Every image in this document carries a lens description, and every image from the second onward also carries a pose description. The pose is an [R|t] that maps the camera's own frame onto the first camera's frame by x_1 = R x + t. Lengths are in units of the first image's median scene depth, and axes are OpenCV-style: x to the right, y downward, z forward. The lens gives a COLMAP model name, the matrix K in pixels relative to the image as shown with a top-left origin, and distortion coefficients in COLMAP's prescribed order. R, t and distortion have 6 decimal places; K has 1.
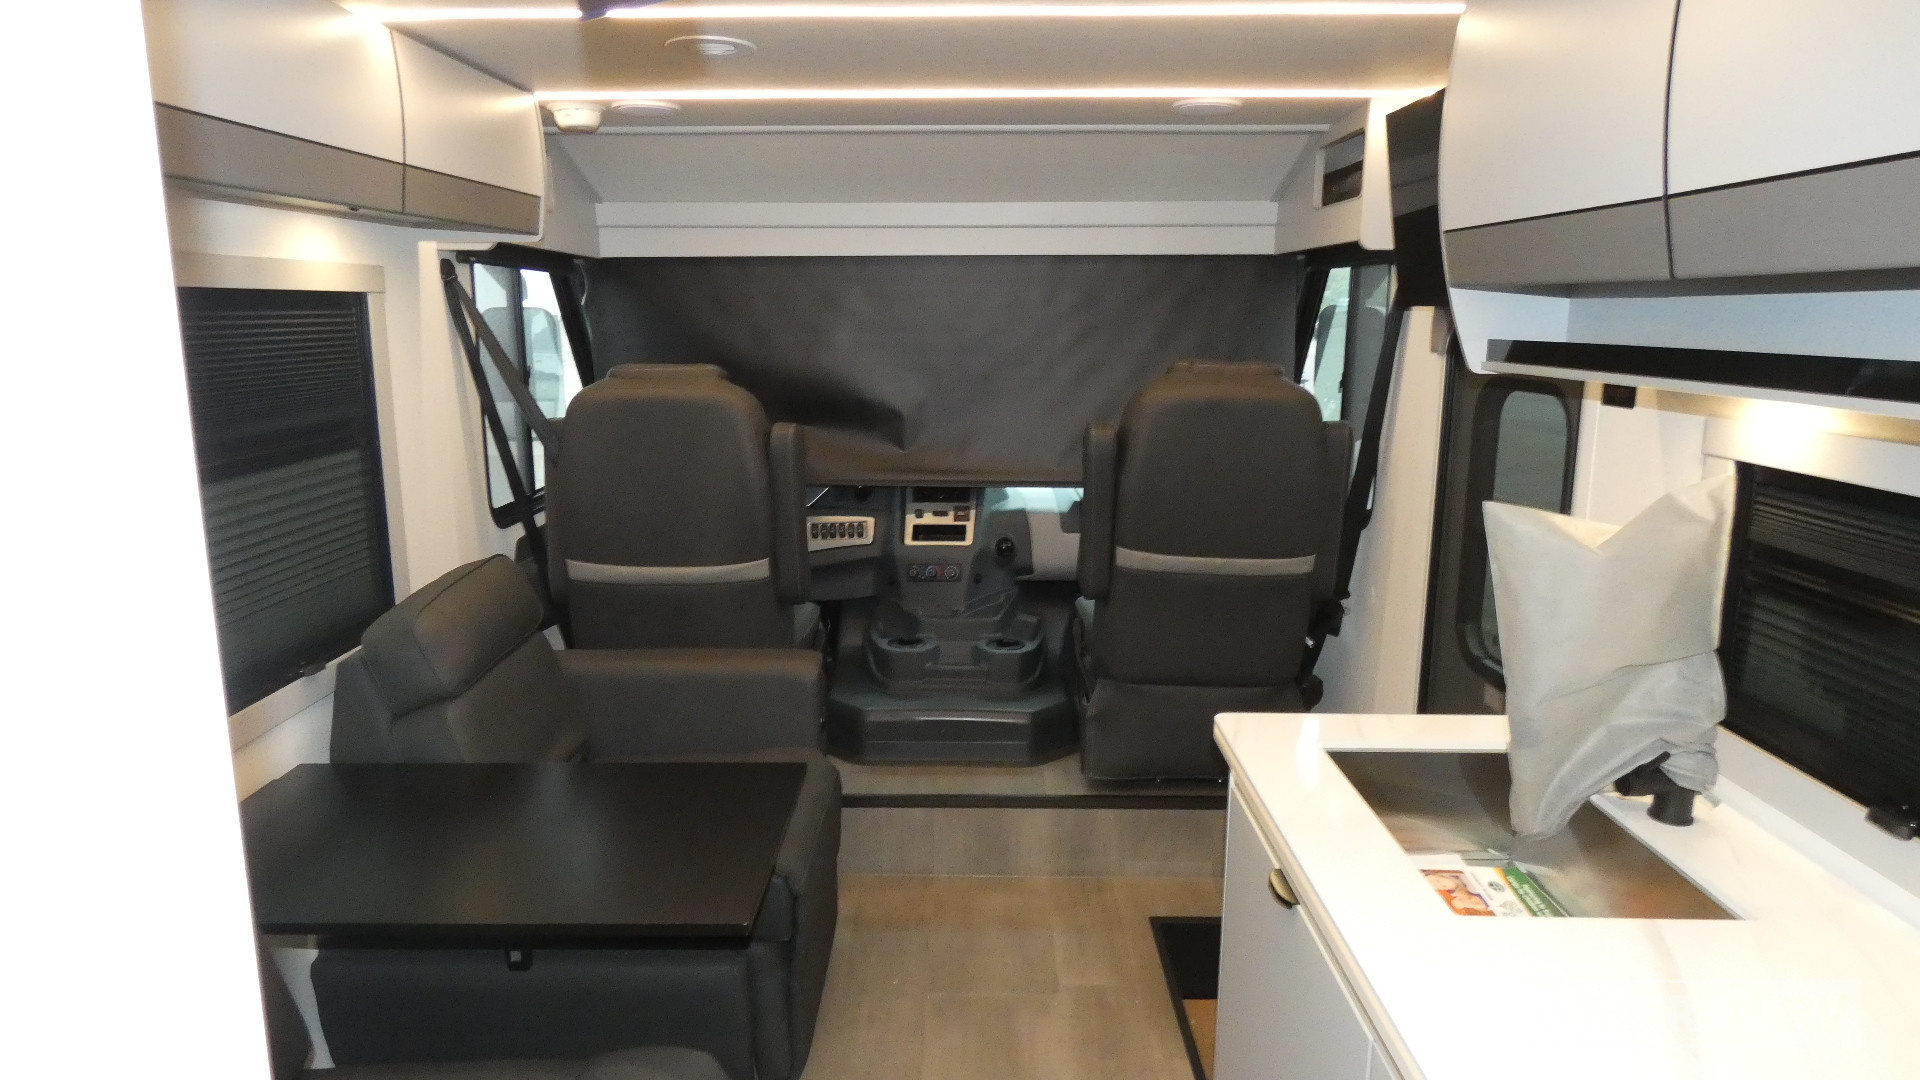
lens RADIAL K [[1149.8, 0, 961.8], [0, 1149.8, 533.9], [0, 0, 1]] dist [-0.009406, 0.004178]
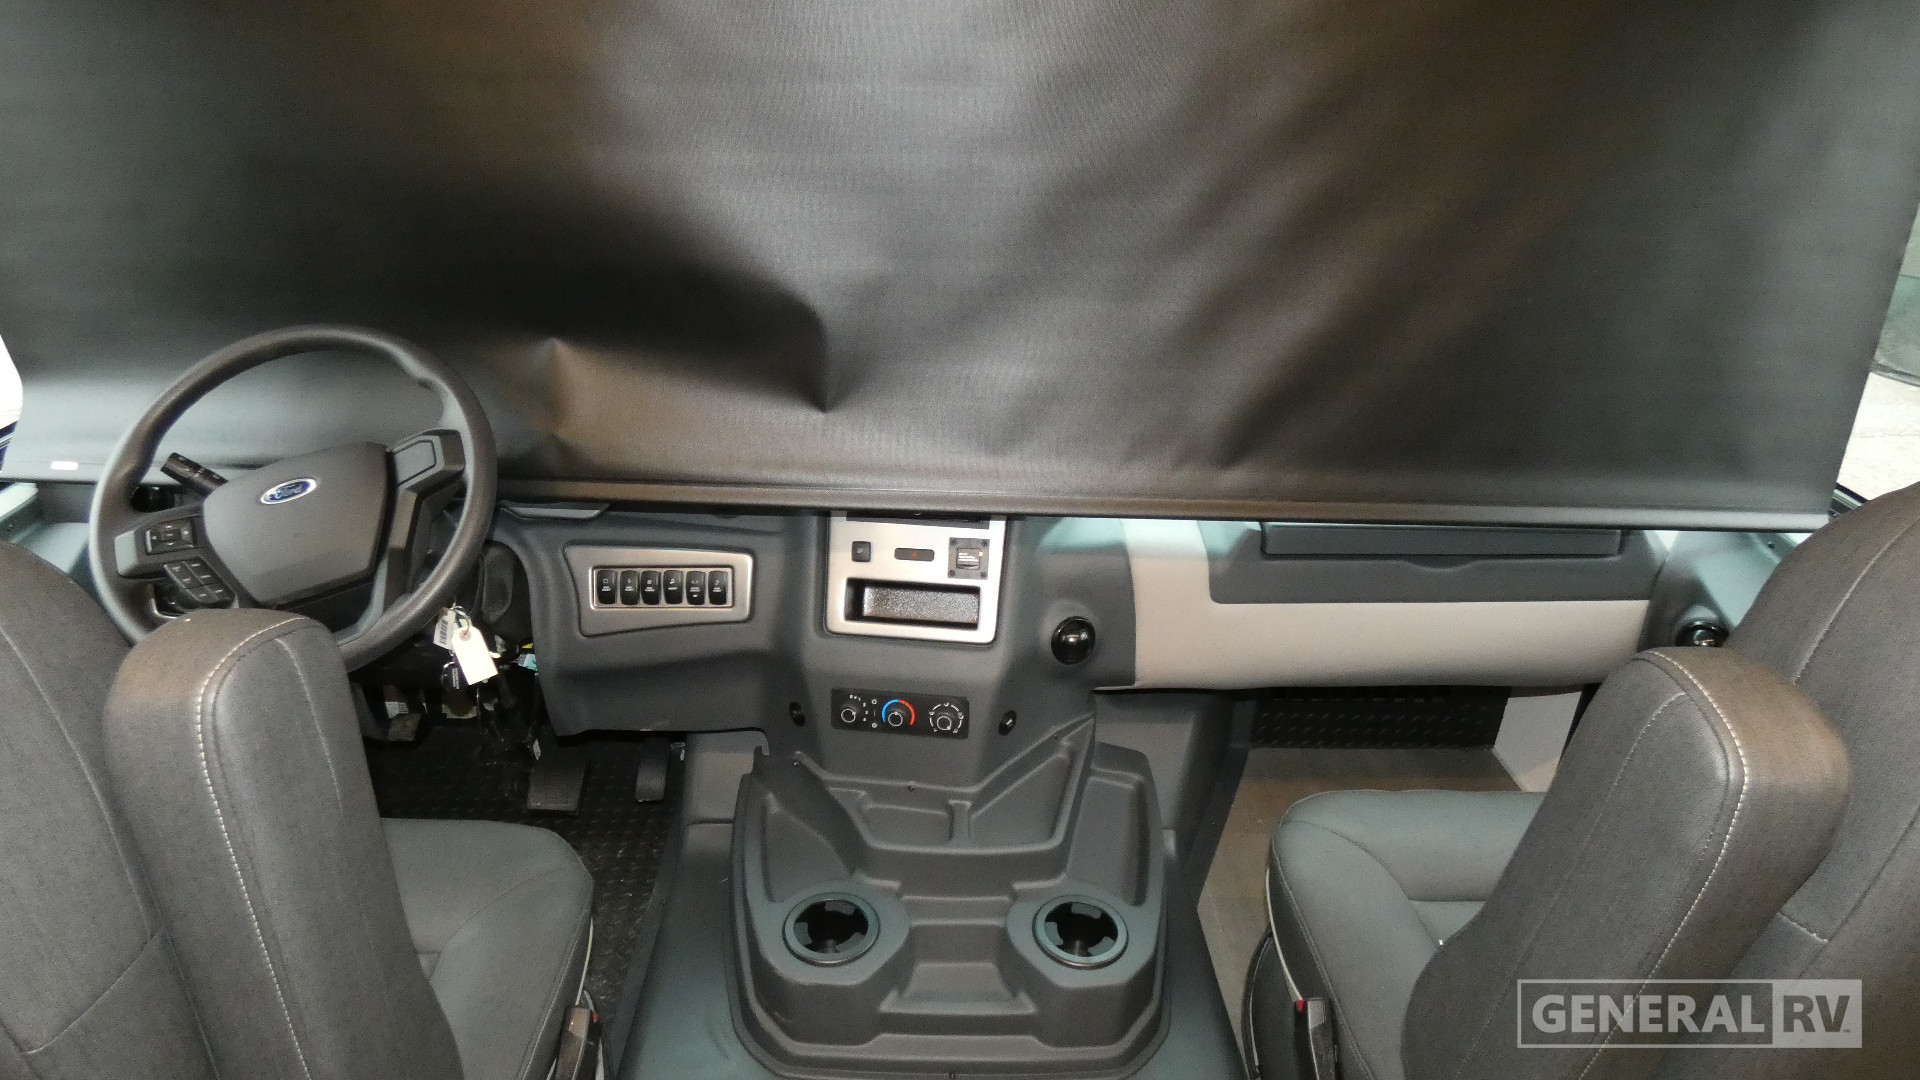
lens RADIAL K [[1149.8, 0, 960.2], [0, 1149.8, 551.3], [0, 0, 1]] dist [-0.009406, 0.004178]
pose [[0.998847, 0.009386, 0.047072, -0.023691], [-0.022157, 0.960115, 0.278725, -0.140852], [-0.042579, -0.279447, 0.959217, 0.658746]]
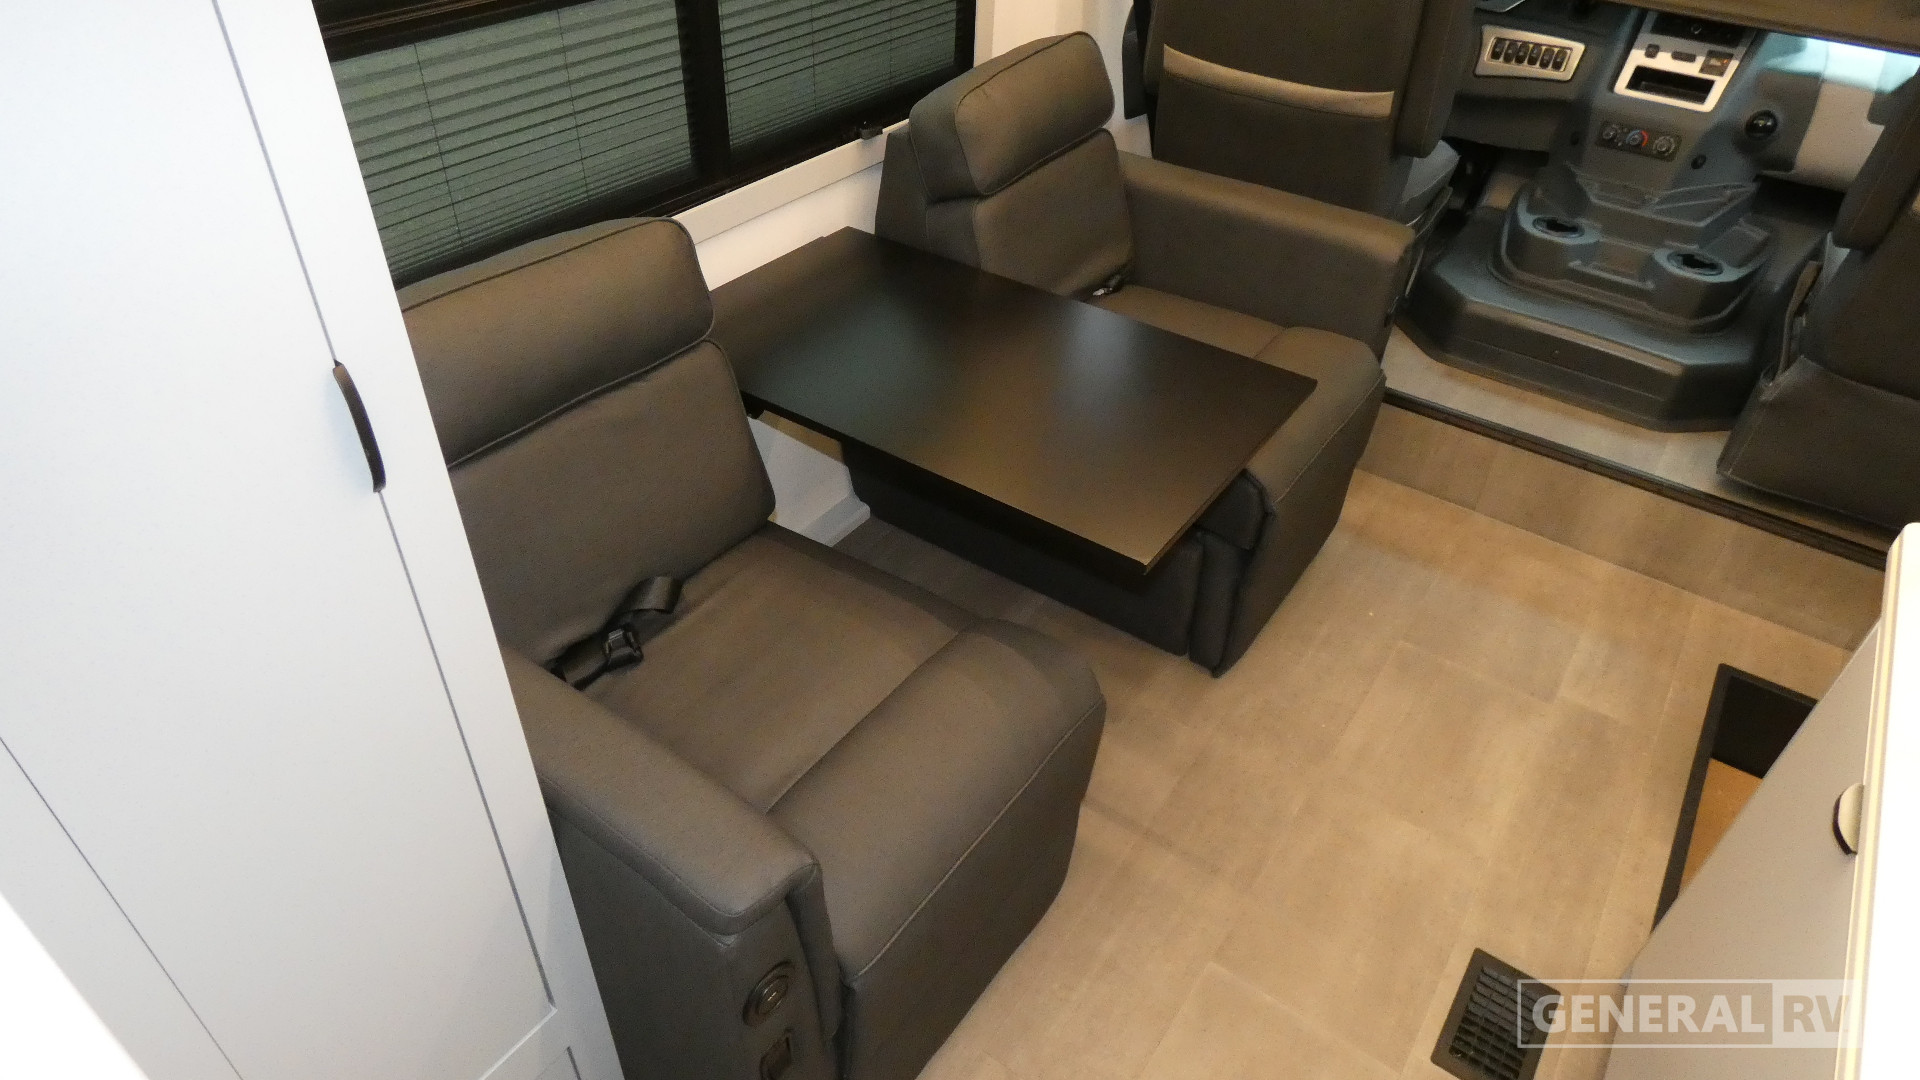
lens RADIAL K [[1149.8, 0, 953.1], [0, 1149.8, 535.3], [0, 0, 1]] dist [-0.009406, 0.004178]
pose [[0.819665, 0.374470, -0.433498, 0.031516], [-0.140895, 0.865292, 0.481060, -0.041833], [0.555245, -0.333231, 0.762010, 0.104618]]
